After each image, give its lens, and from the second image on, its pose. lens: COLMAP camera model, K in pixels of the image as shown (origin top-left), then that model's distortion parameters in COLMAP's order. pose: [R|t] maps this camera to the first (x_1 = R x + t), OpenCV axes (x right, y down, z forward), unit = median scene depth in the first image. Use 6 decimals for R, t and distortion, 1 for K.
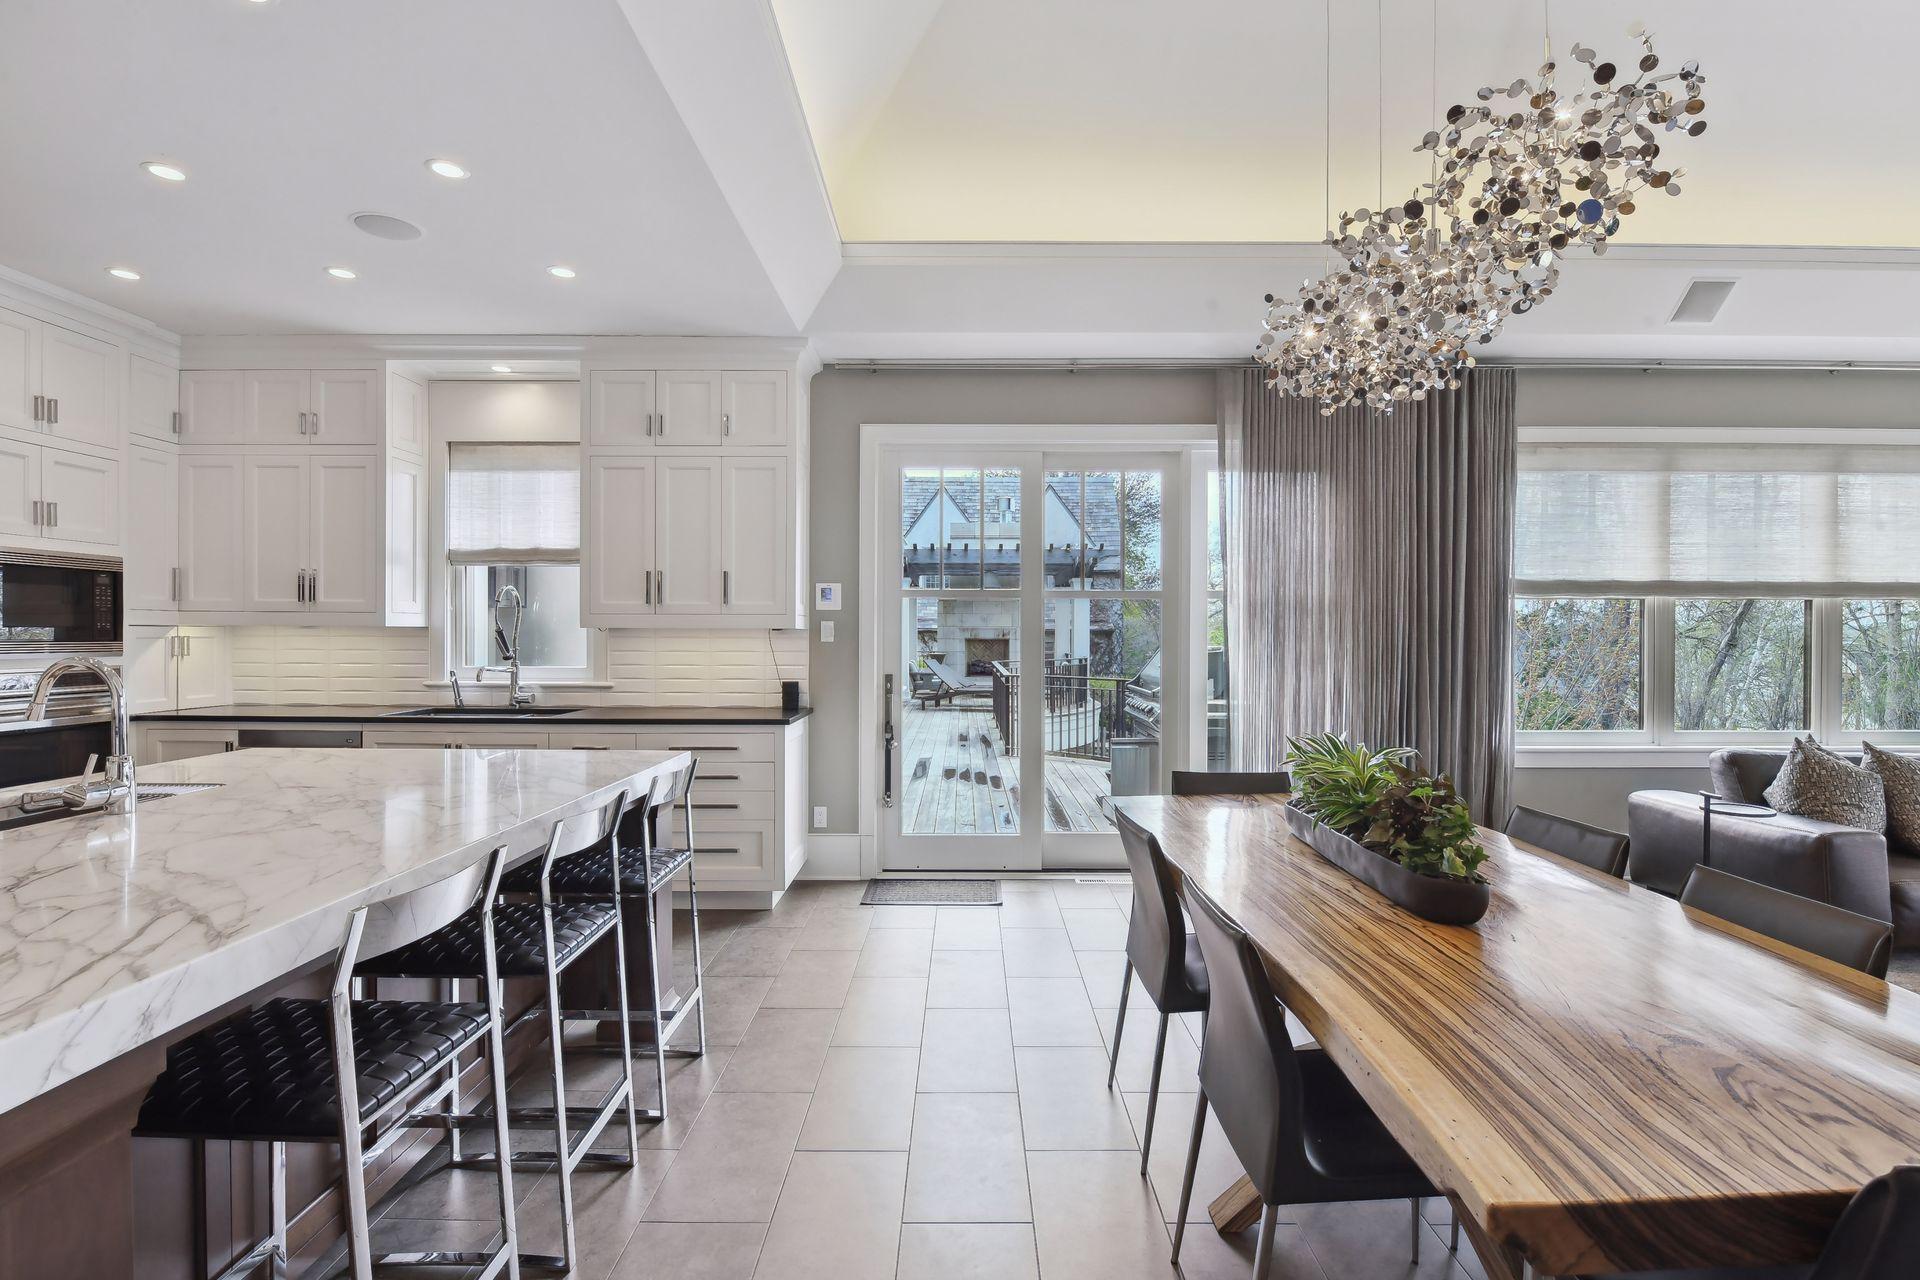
lens RADIAL K [[918.4, 0, 958.5], [0, 918.4, 641.1], [0, 0, 1]] dist [-0.003291, -0.001836]
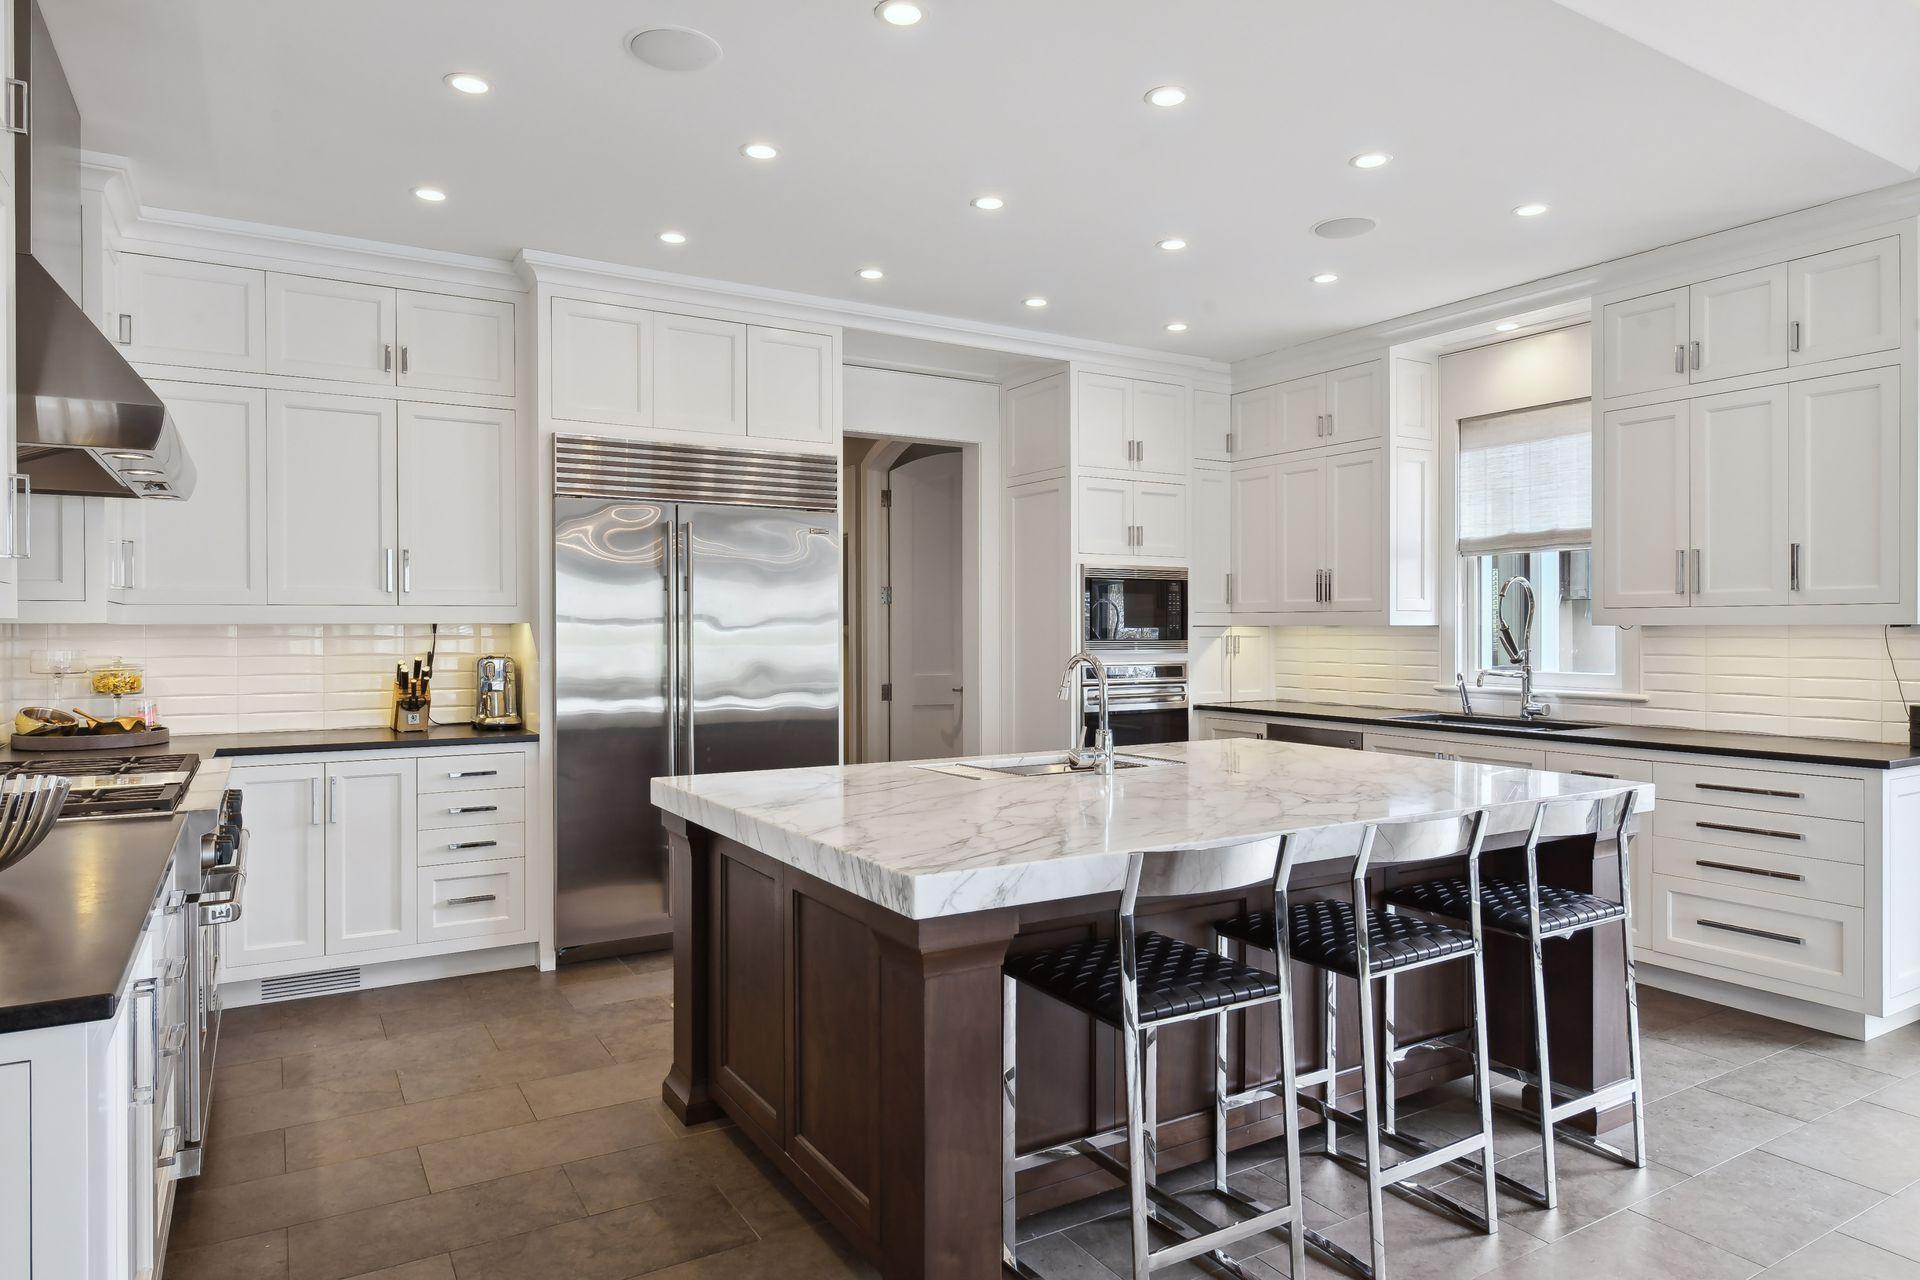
lens RADIAL K [[1162.7, 0, 962.2], [0, 1162.7, 639.6], [0, 0, 1]] dist [0.002139, 0.002701]
pose [[0.525264, 0.003655, -0.850931, 0.175260], [-0.004495, 0.999989, 0.001520, -0.001171], [0.850927, 0.003027, 0.525275, -0.015324]]
